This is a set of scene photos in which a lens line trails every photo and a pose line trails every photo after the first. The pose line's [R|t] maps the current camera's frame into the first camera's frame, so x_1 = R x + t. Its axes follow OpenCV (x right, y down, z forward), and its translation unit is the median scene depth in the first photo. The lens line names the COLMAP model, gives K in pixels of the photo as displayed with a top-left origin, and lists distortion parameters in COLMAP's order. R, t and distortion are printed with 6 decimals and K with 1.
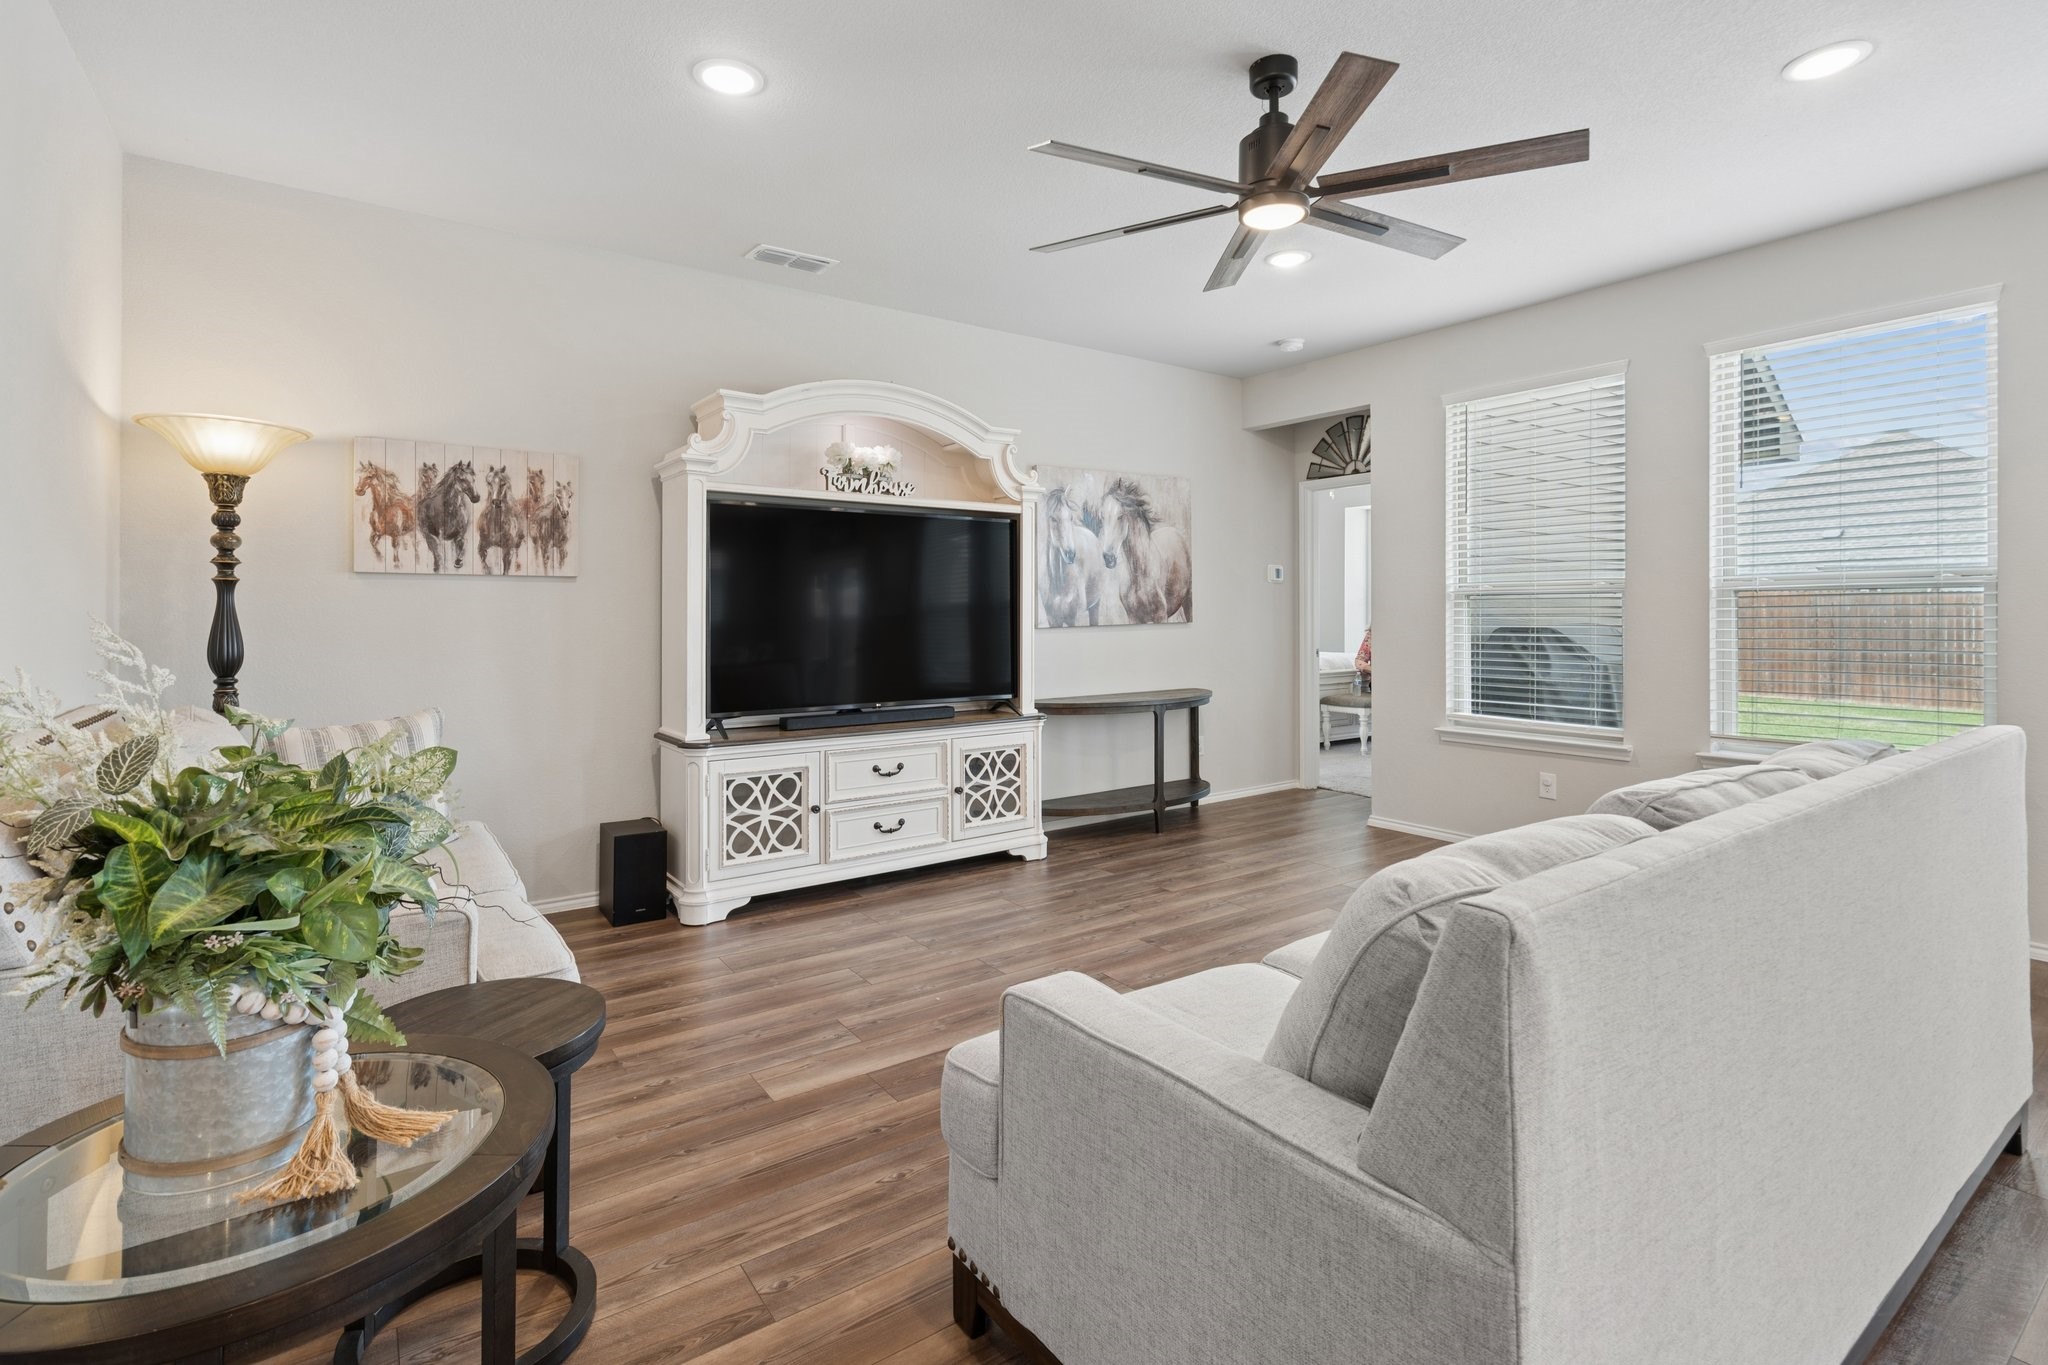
lens RADIAL K [[962.7, 0, 1032.6], [0, 962.7, 626.8], [0, 0, 1]] dist [-0.002012, -0.000379]
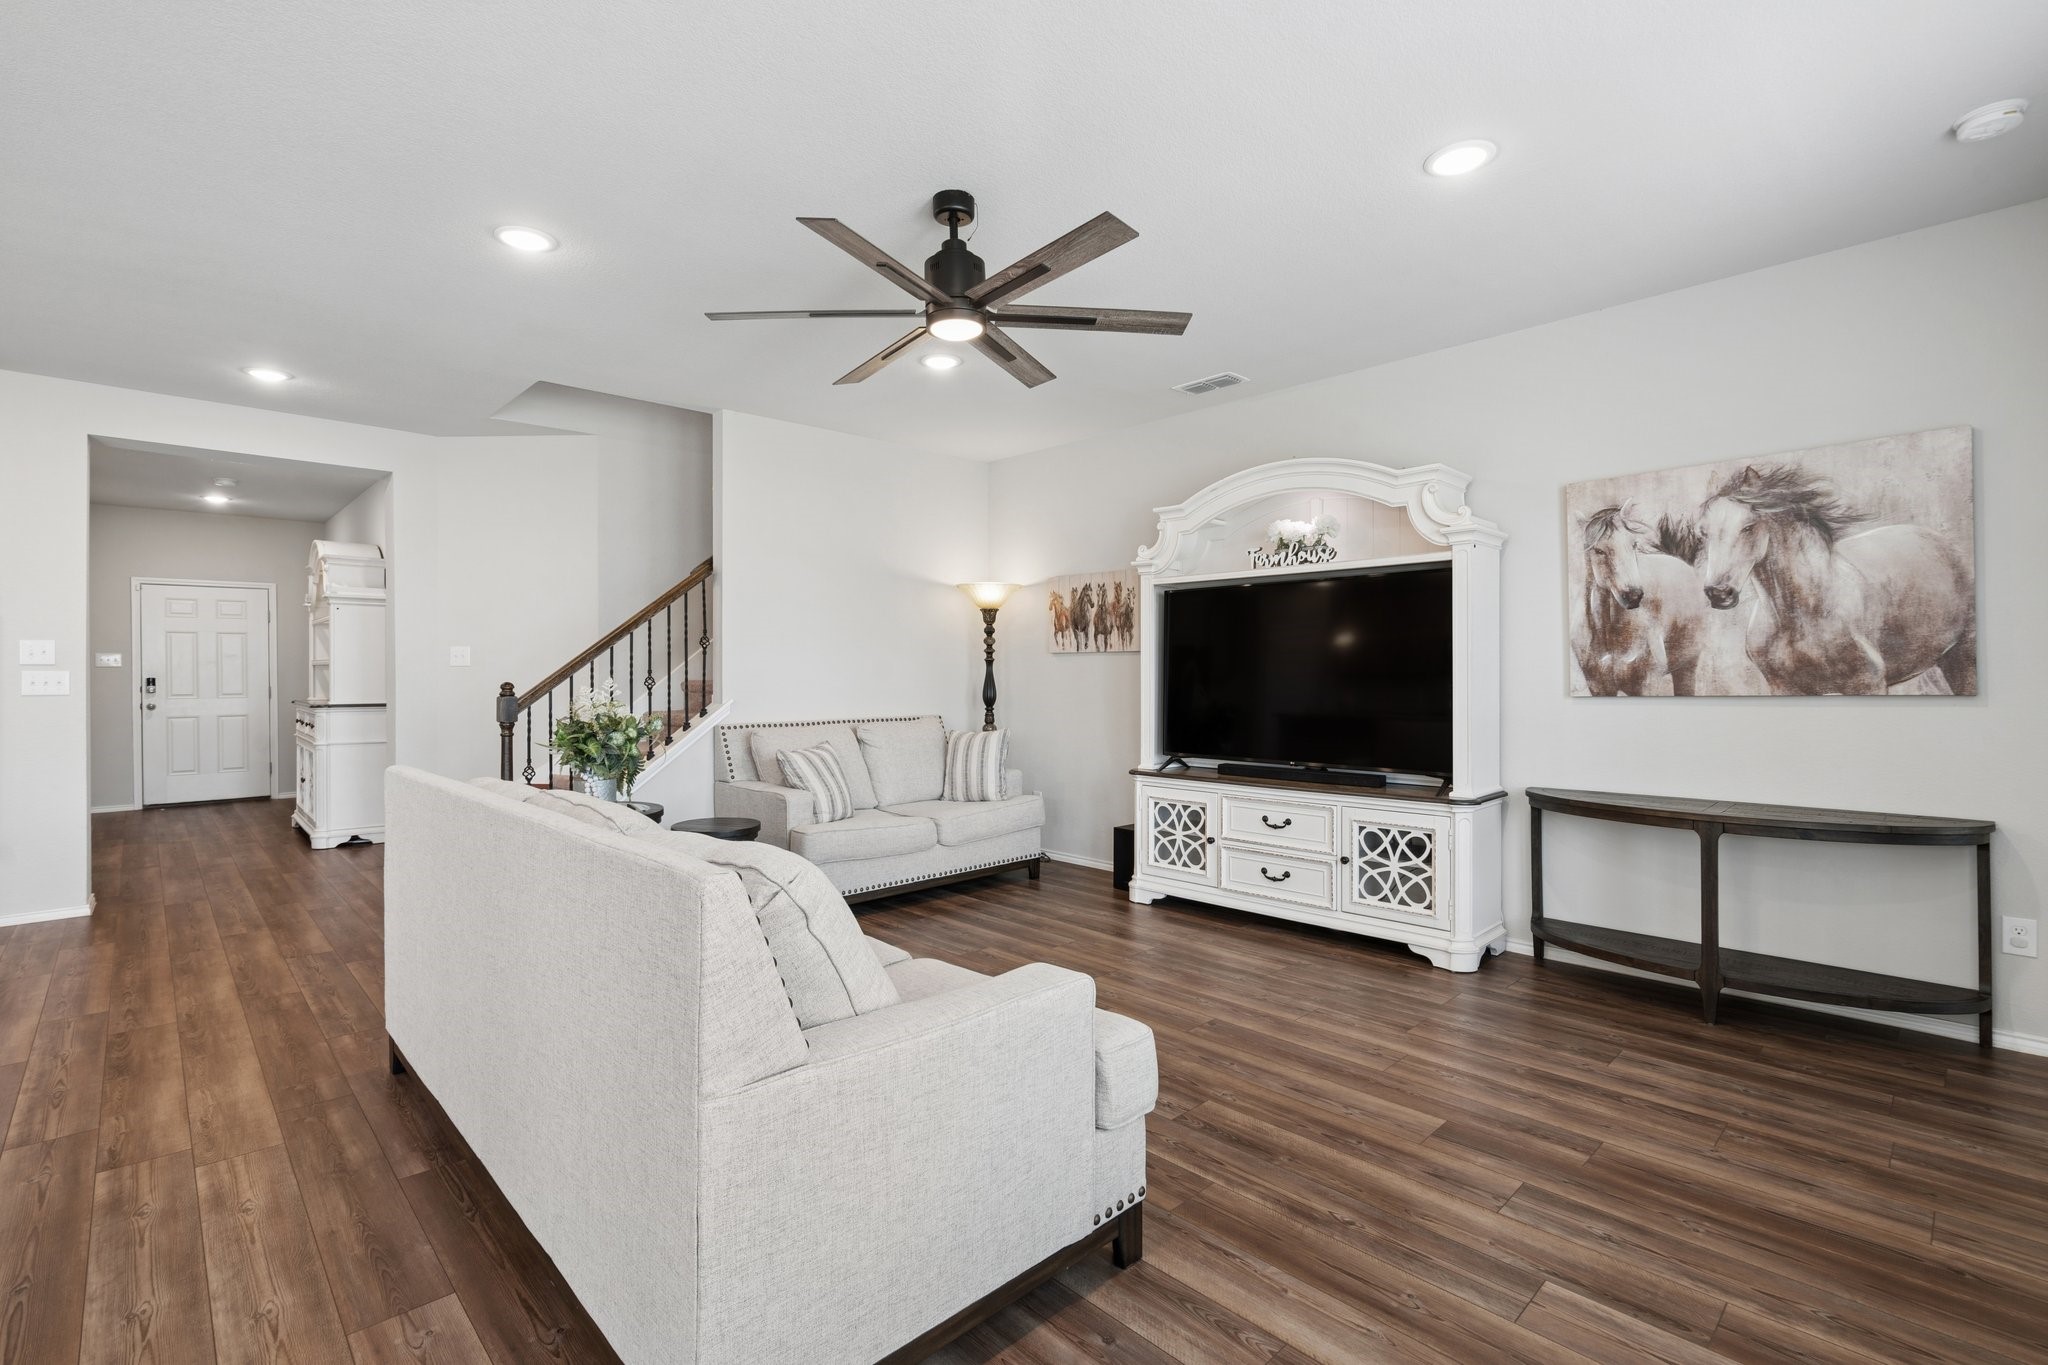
lens RADIAL K [[937.1, 0, 1023.4], [0, 937.1, 695.4], [0, 0, 1]] dist [0.000248, 0.000246]
pose [[0.141051, 0.027933, -0.989608, 0.822419], [-0.009010, 0.999597, 0.026931, -0.018892], [0.989961, 0.005117, 0.141246, 0.555210]]
